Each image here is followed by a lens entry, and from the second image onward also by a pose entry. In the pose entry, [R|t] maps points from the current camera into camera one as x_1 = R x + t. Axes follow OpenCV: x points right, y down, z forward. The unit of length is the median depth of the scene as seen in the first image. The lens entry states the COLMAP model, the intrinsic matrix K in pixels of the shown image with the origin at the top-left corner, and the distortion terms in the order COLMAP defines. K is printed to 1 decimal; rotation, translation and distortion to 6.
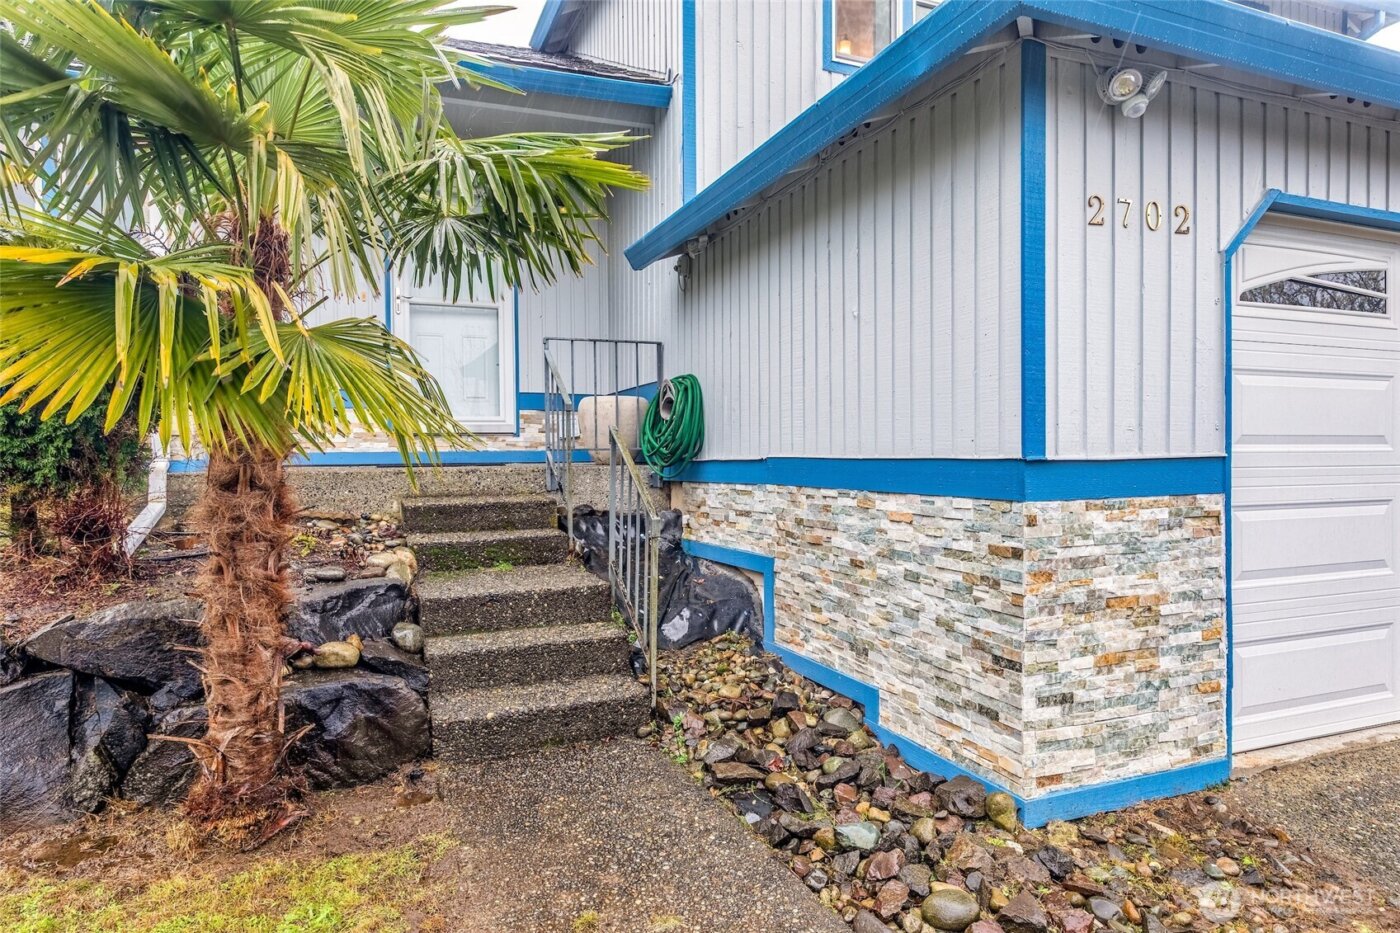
lens RADIAL K [[844.8, 0, 703.0], [0, 844.8, 458.9], [0, 0, 1]] dist [0.006324, 0.001674]
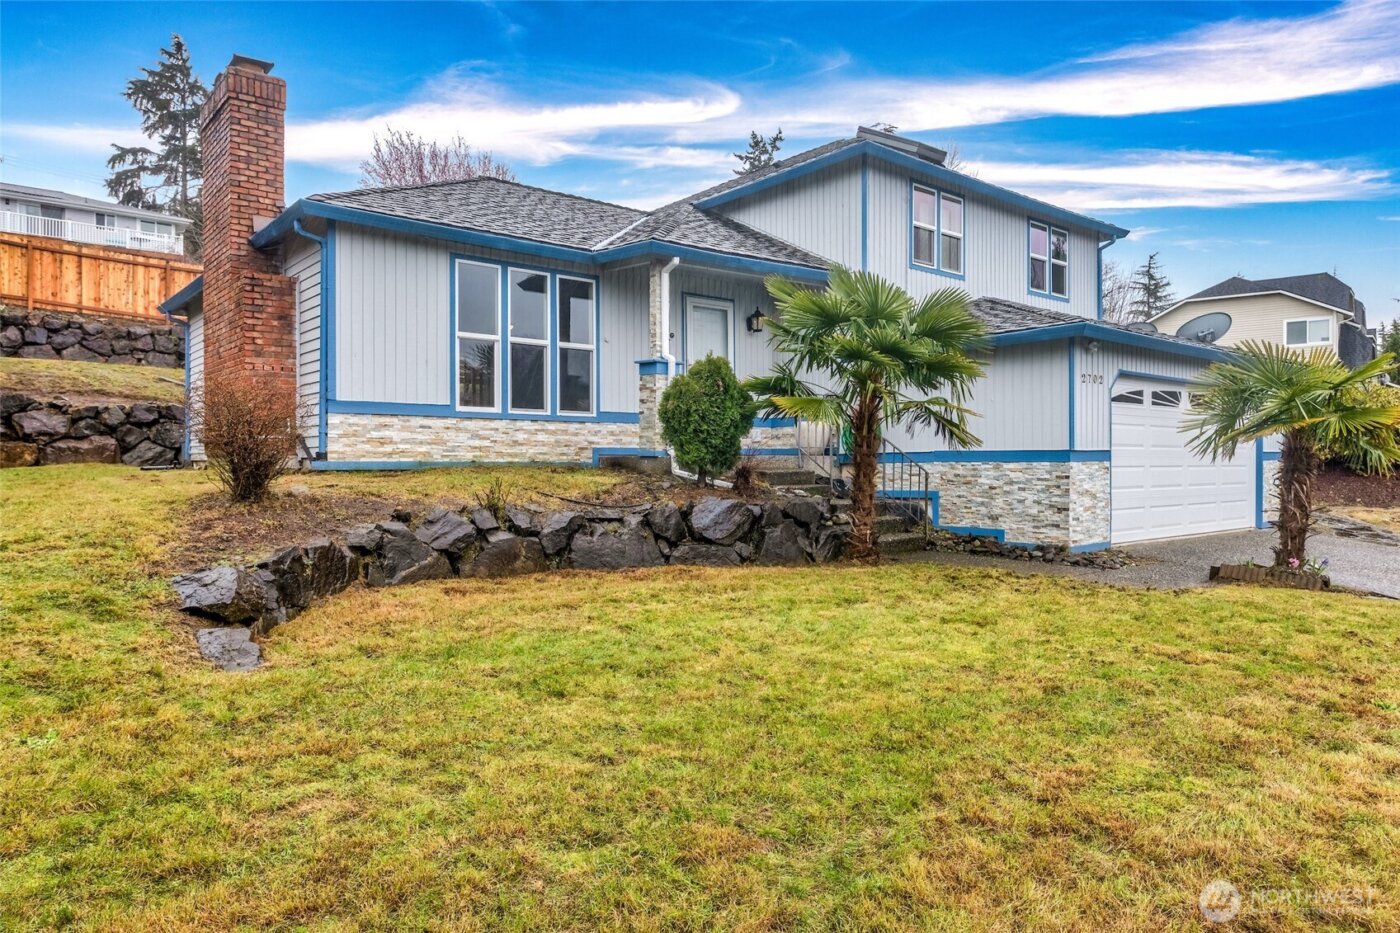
lens RADIAL K [[903.4, 0, 688.8], [0, 903.4, 465.6], [0, 0, 1]] dist [0.003418, 0.003970]
pose [[0.954496, 0.004442, 0.298190, -1.980582], [-0.003727, 0.999989, -0.002967, 0.073178], [-0.298200, 0.001720, 0.954502, -1.856272]]
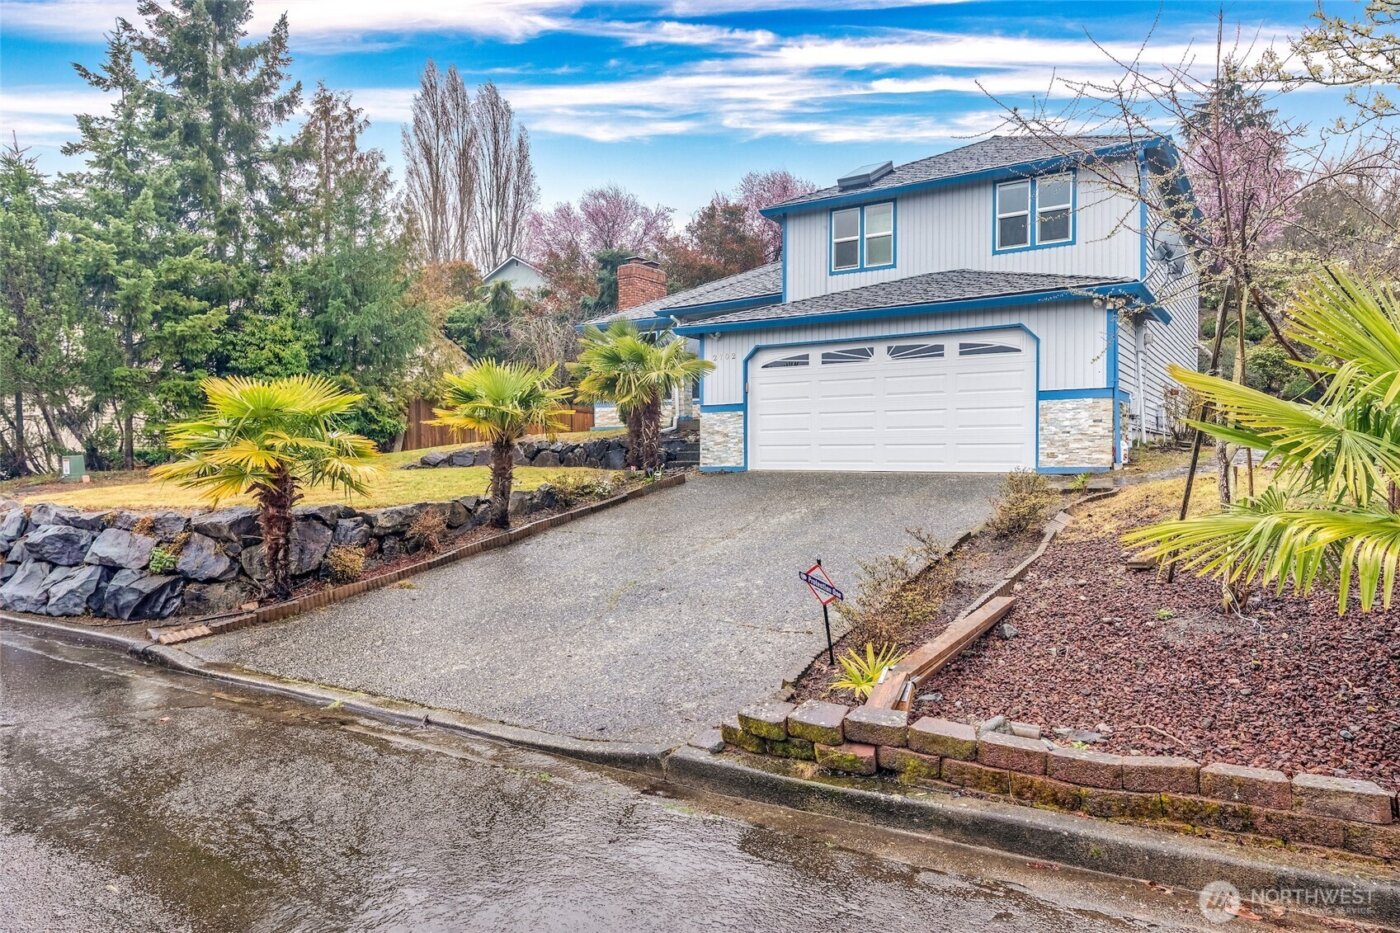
lens RADIAL K [[866.2, 0, 706.1], [0, 866.2, 471.3], [0, 0, 1]] dist [0.004595, 0.000228]
pose [[0.569180, 0.019963, -0.821970, 4.464599], [-0.007937, 0.999792, 0.018785, 0.287044], [0.822174, -0.004168, 0.569221, -1.934764]]
